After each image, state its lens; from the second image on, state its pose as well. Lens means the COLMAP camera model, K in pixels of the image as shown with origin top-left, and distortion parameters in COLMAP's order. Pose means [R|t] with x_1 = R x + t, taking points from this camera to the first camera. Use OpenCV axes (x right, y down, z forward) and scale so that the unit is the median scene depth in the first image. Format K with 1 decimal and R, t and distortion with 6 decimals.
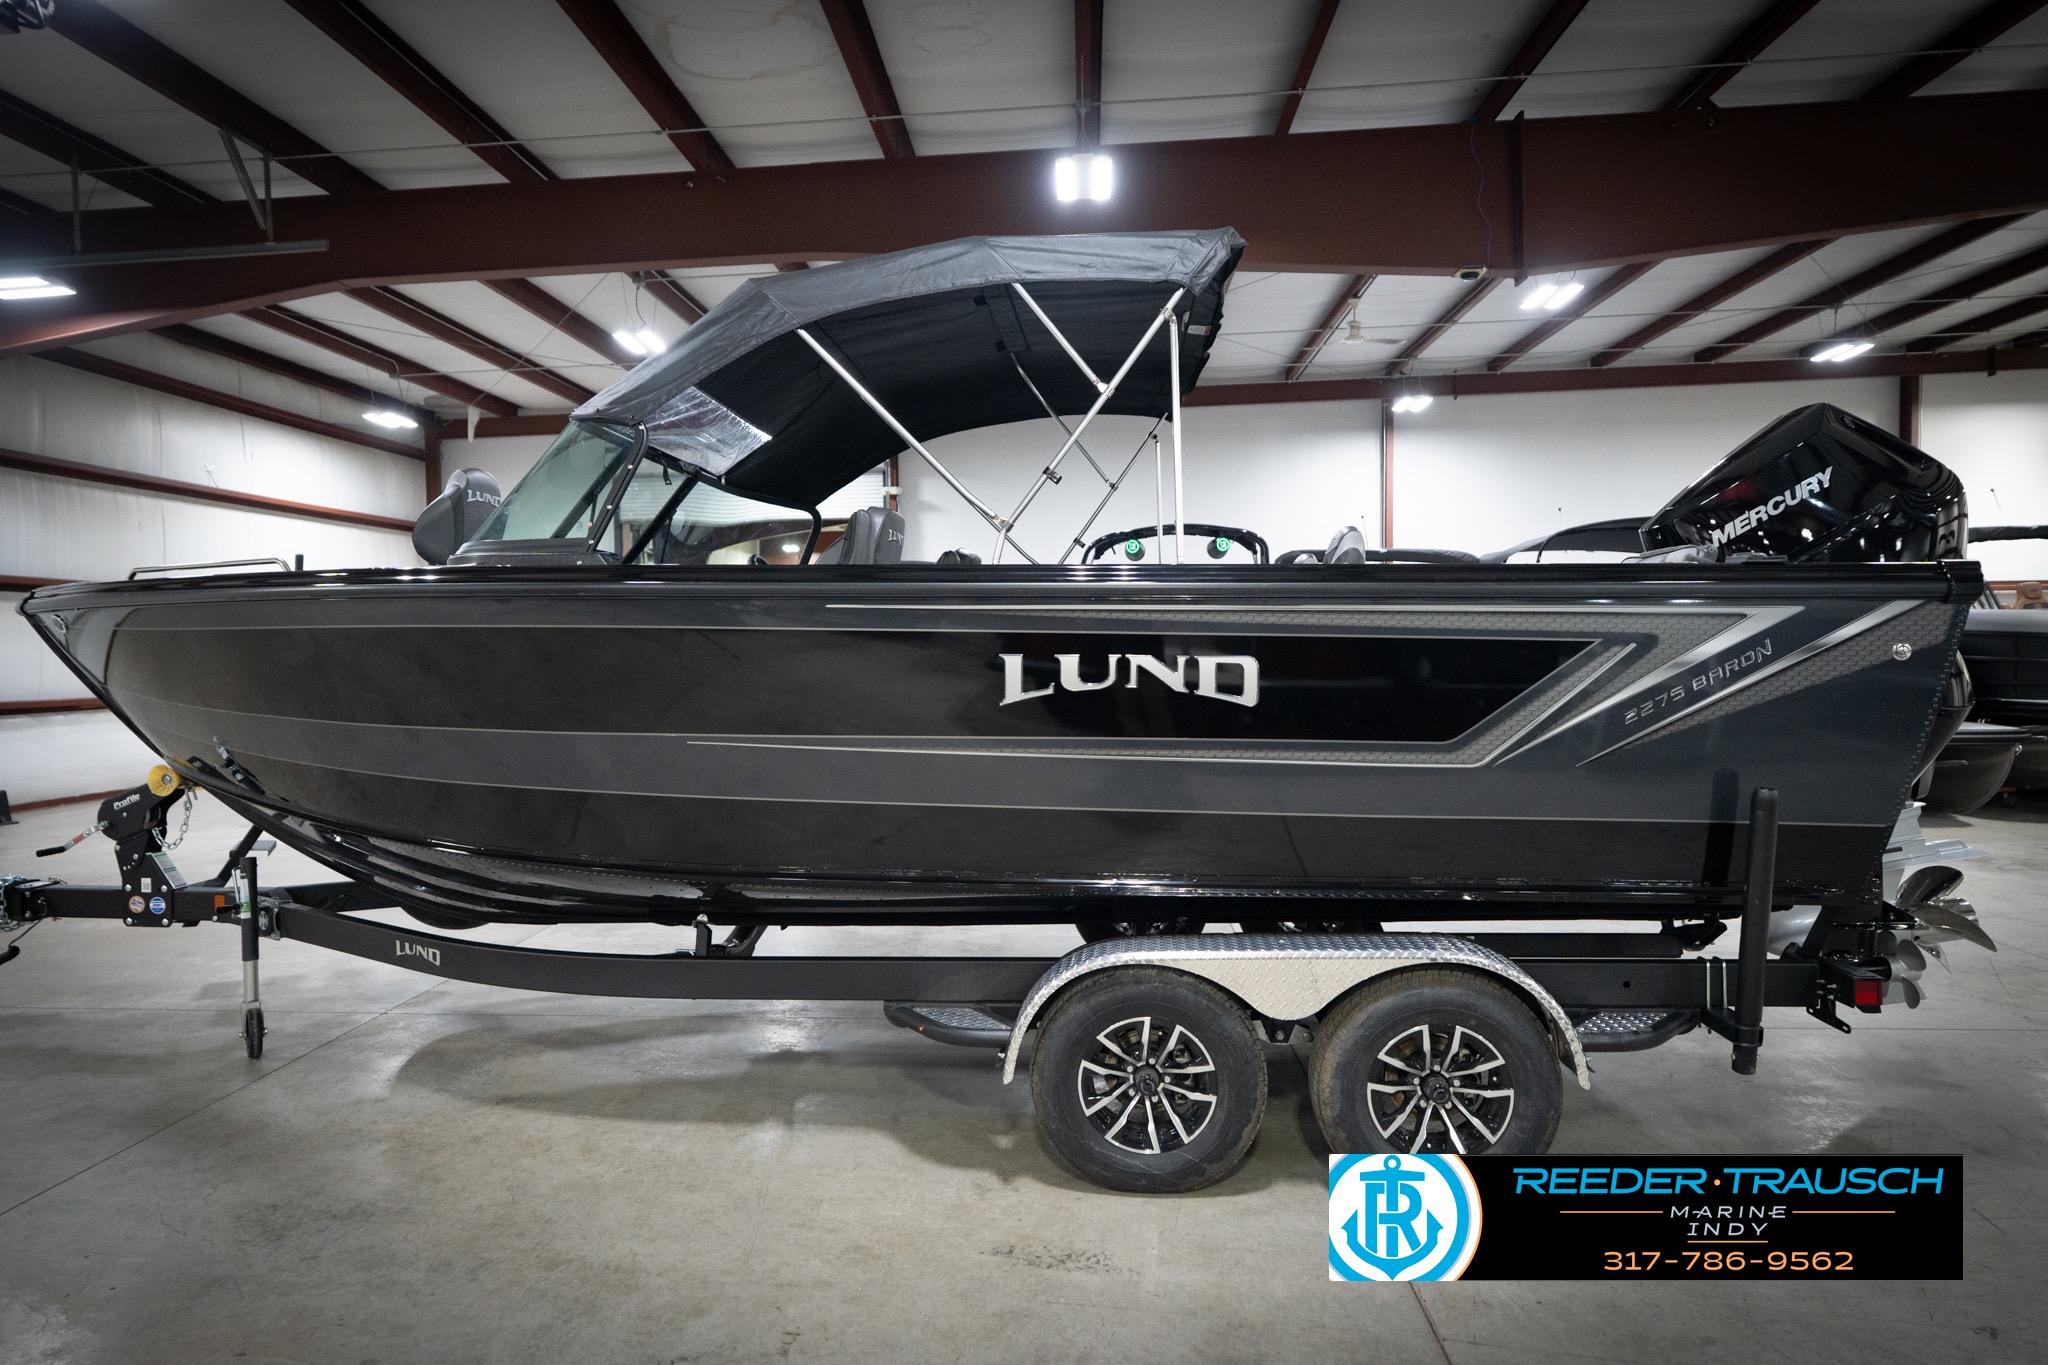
lens RADIAL K [[1142.0, 0, 983.3], [0, 1142.0, 671.9], [0, 0, 1]] dist [-0.004277, 0.000523]
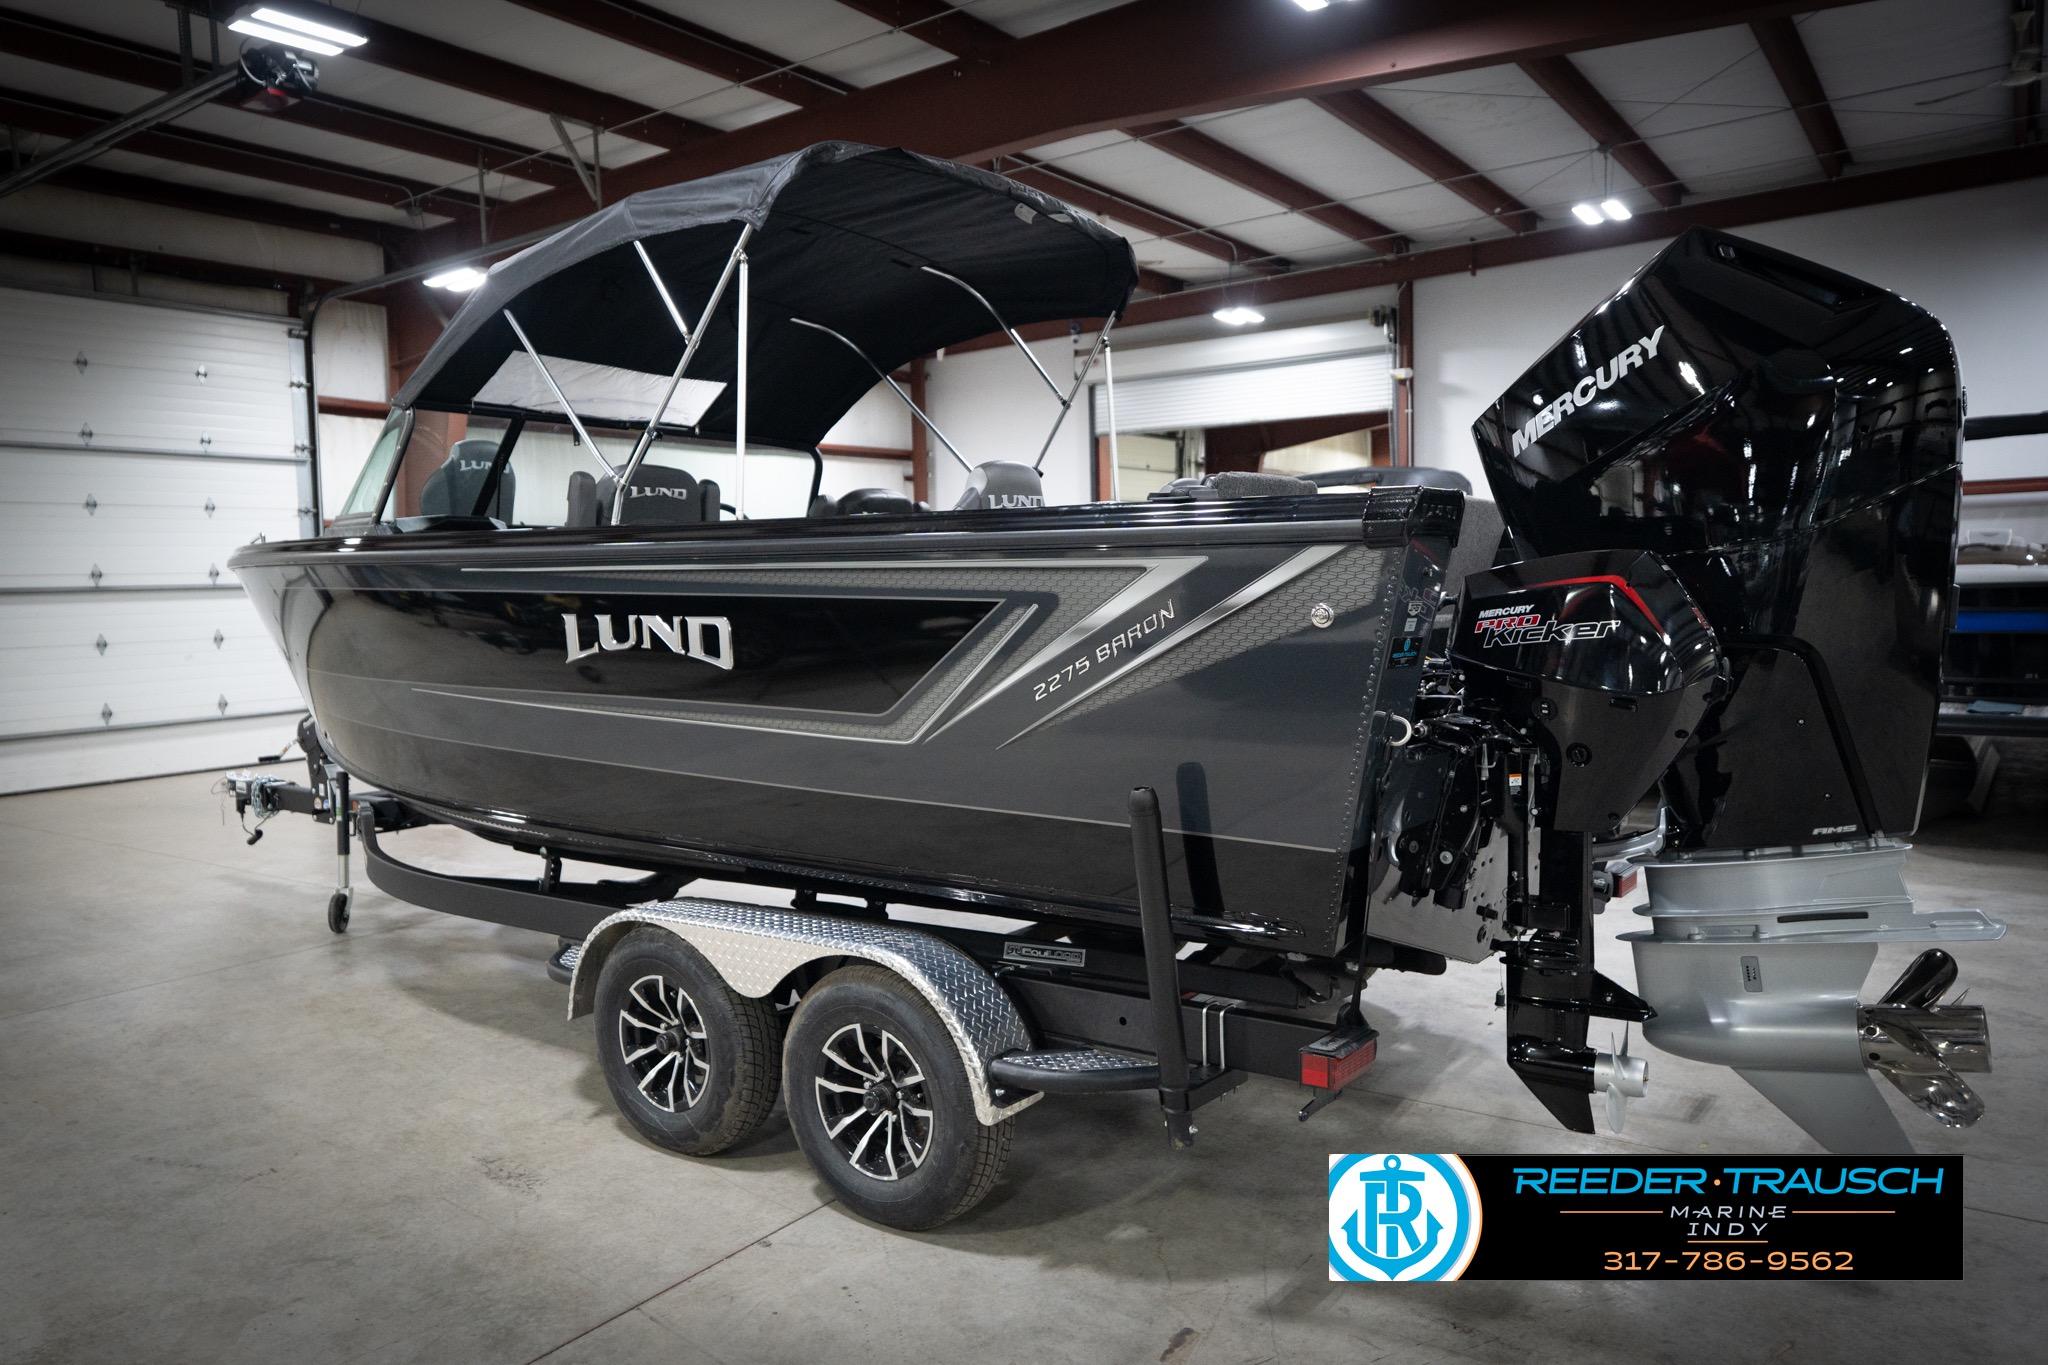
lens RADIAL K [[1417.1, 0, 958.0], [0, 1417.1, 658.5], [0, 0, 1]] dist [-0.002852, 0.001499]
pose [[0.847883, 0.018759, -0.529852, 1.021875], [0.003390, 0.999162, 0.040799, -0.026617], [0.530173, -0.036388, 0.847108, 0.093205]]
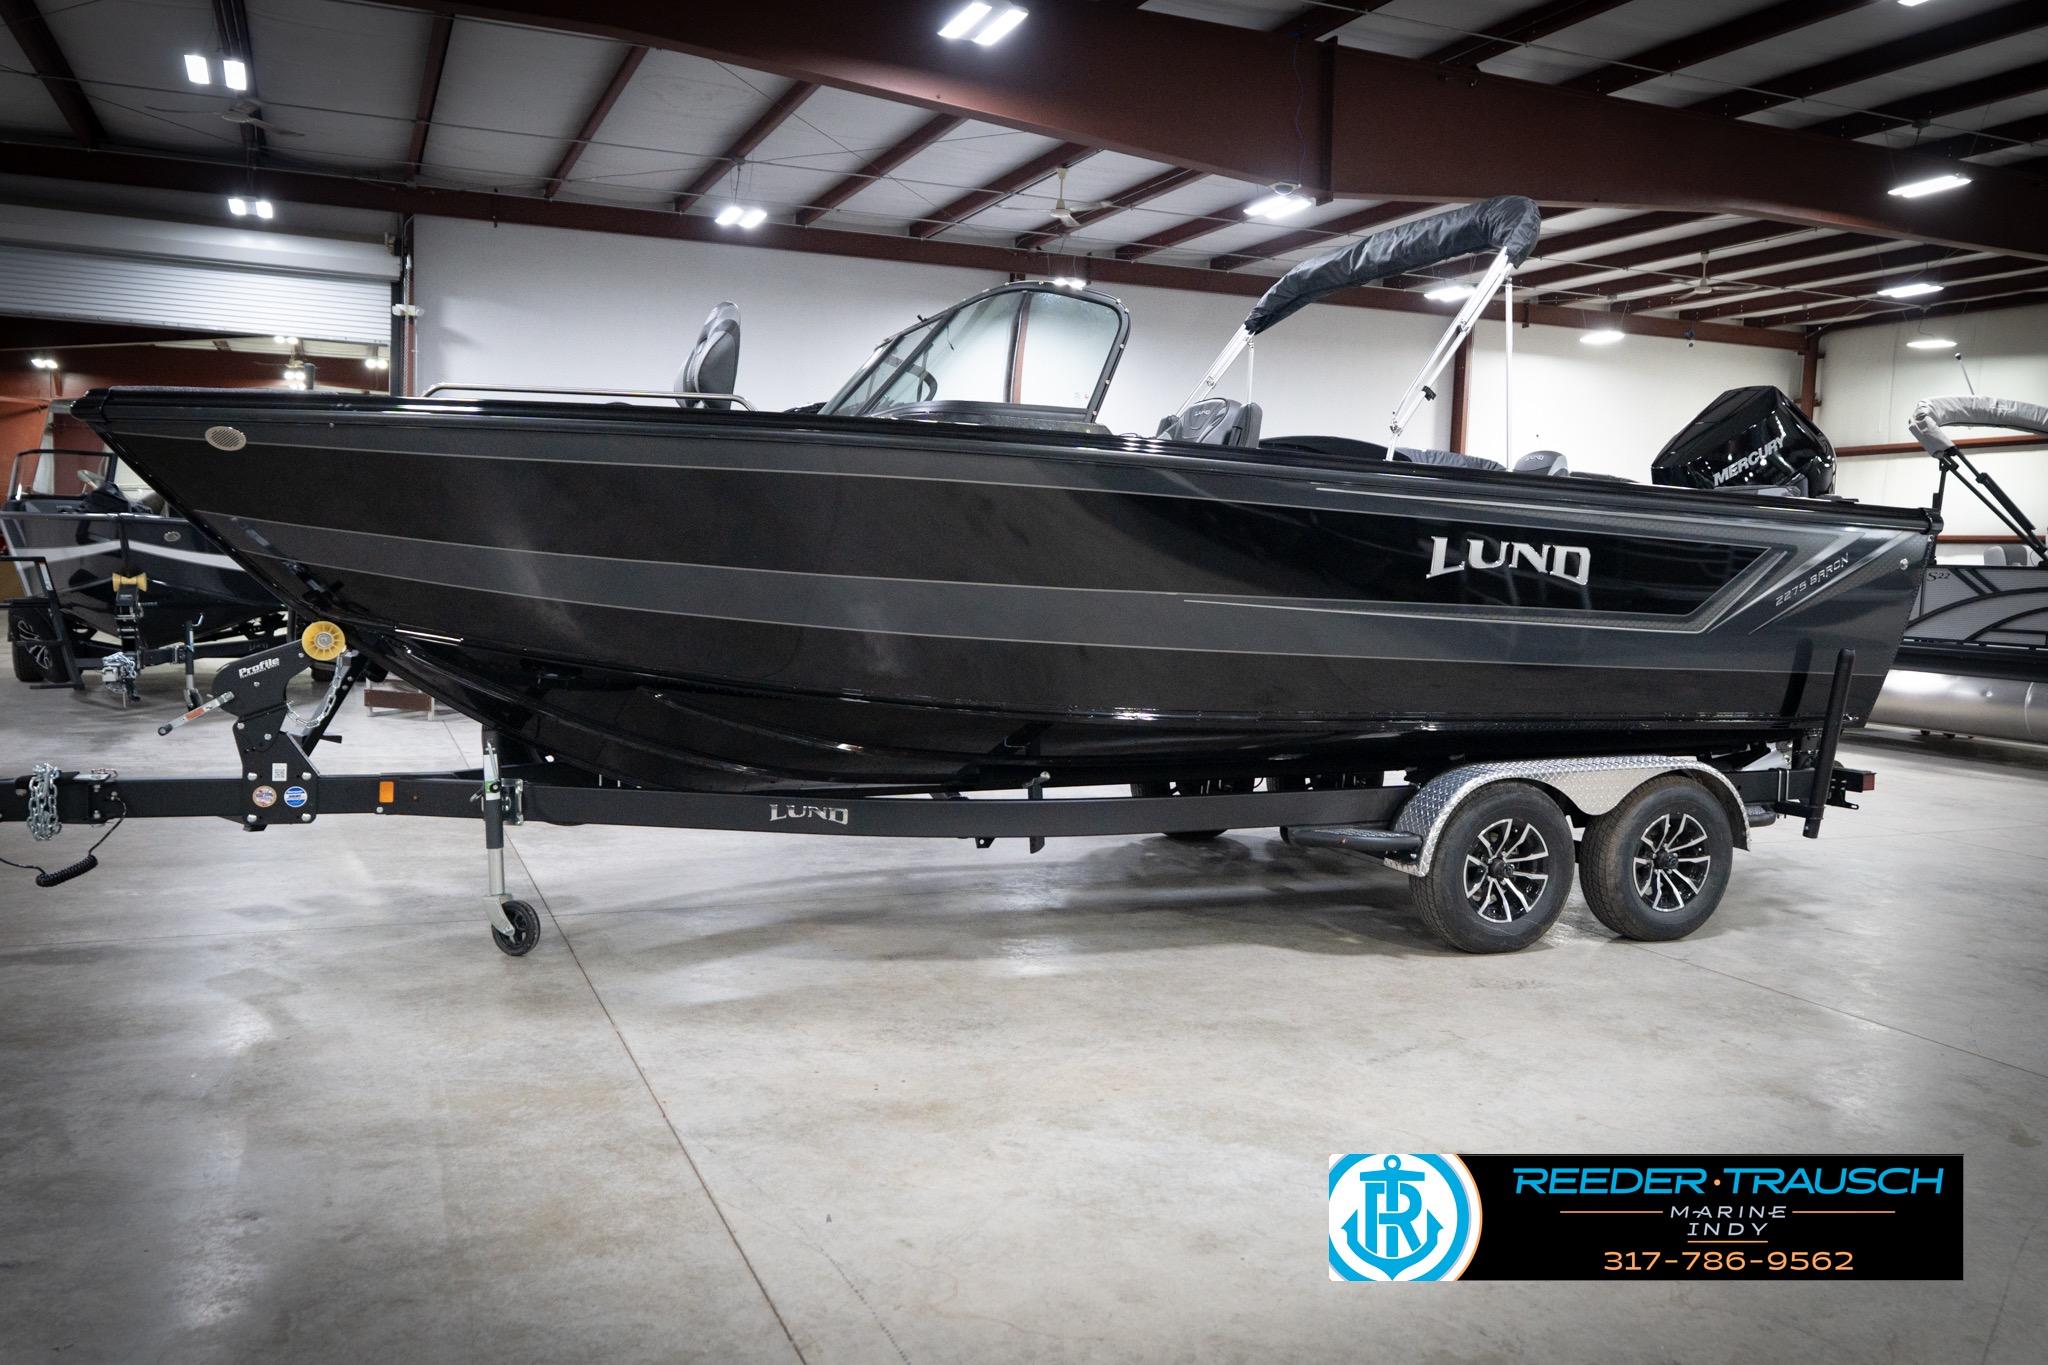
lens RADIAL K [[1476.2, 0, 1023.6], [0, 1476.2, 647.5], [0, 0, 1]] dist [-0.000112, 0.000036]
pose [[0.883999, 0.016558, 0.467196, -1.149639], [-0.037558, 0.998658, 0.035672, 0.065859], [-0.465978, -0.049081, 0.883434, -0.230511]]
